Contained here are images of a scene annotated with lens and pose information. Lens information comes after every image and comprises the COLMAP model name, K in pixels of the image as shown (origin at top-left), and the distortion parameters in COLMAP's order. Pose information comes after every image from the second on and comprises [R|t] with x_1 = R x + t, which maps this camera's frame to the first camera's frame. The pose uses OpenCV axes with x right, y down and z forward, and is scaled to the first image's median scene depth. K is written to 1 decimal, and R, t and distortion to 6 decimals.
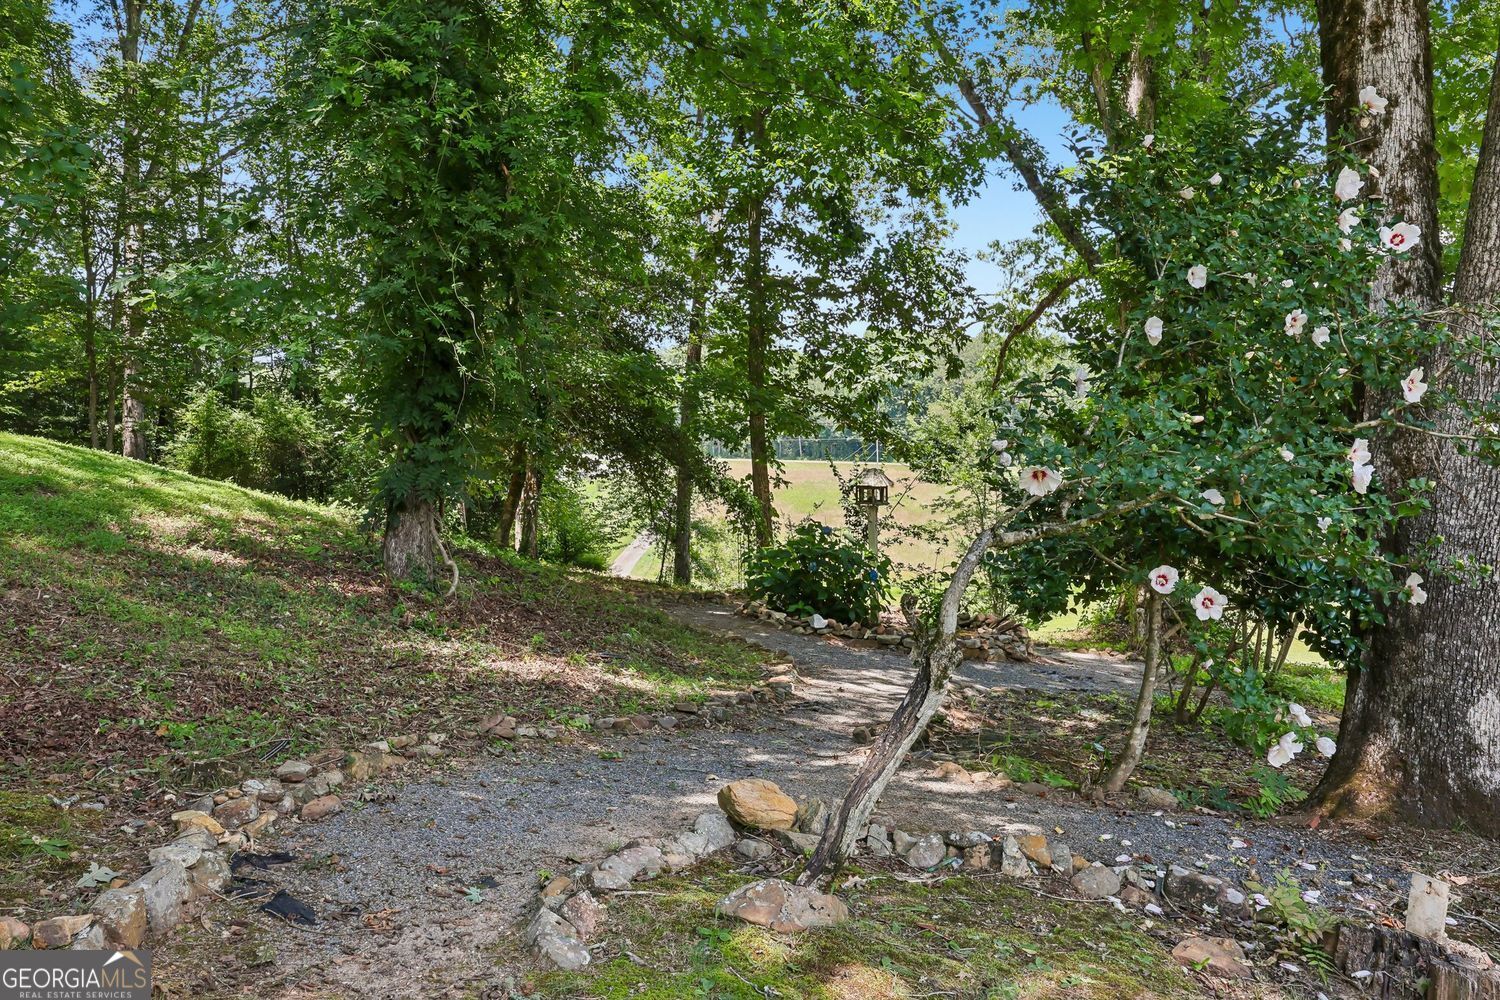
lens RADIAL K [[1155.1, 0, 747.4], [0, 1155.1, 498.4], [0, 0, 1]] dist [-0.005151, -0.001832]
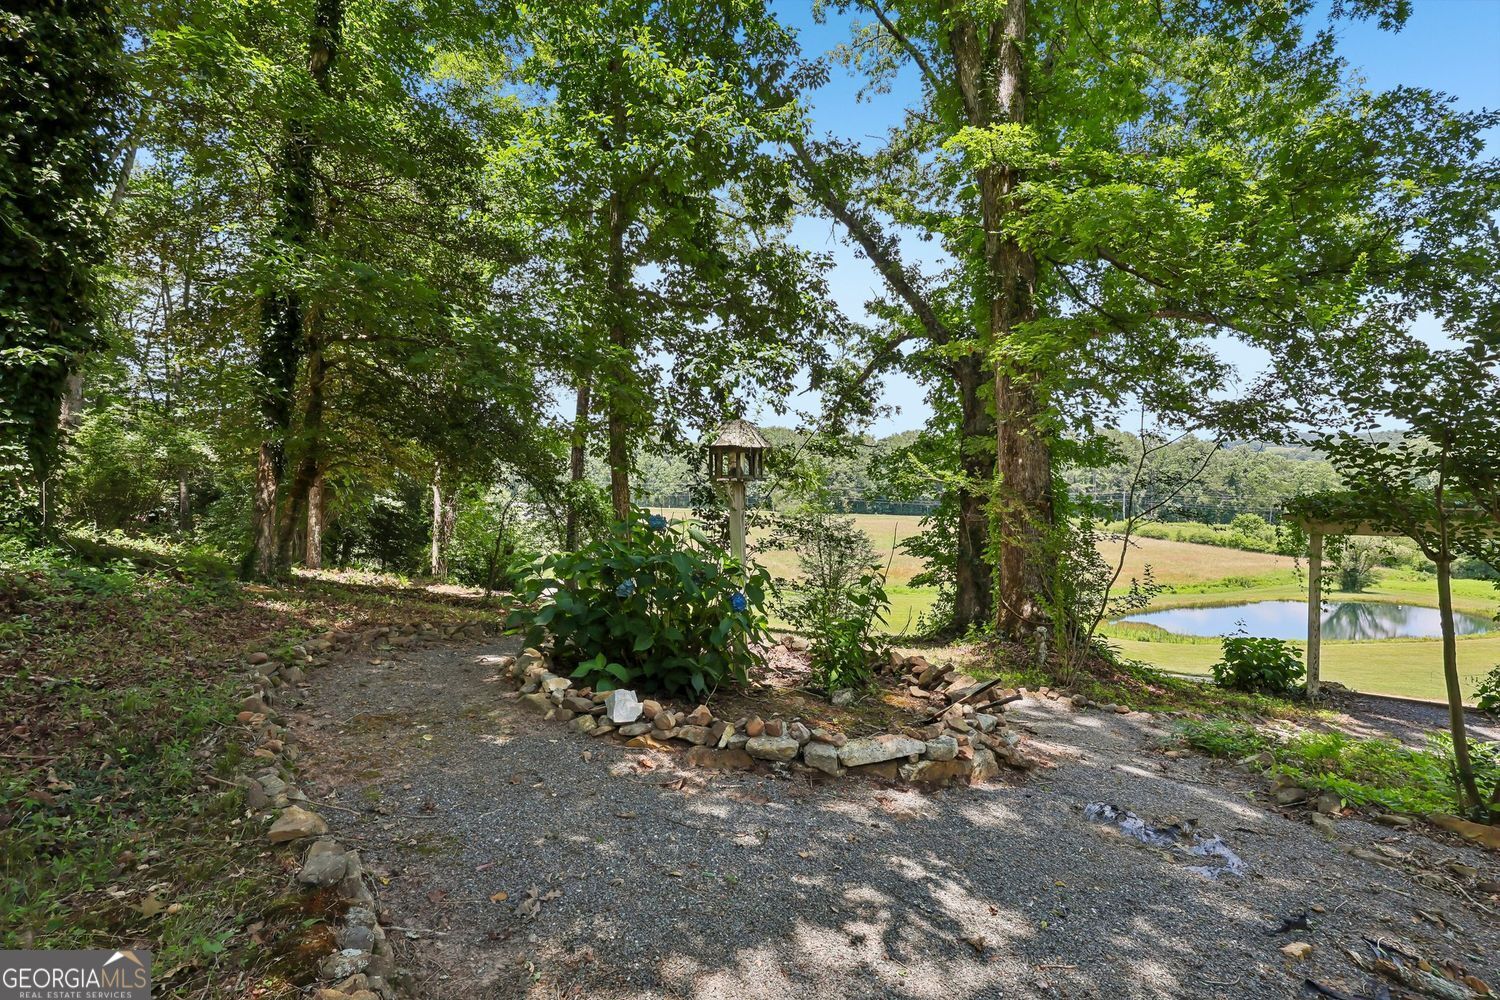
lens RADIAL K [[725.1, 0, 754.0], [0, 725.1, 502.2], [0, 0, 1]] dist [-0.016662, -0.001097]
pose [[0.991263, 0.004223, 0.131832, 0.065774], [0.001394, 0.999096, -0.042481, 0.031260], [-0.131892, 0.042294, 0.990361, 0.610181]]
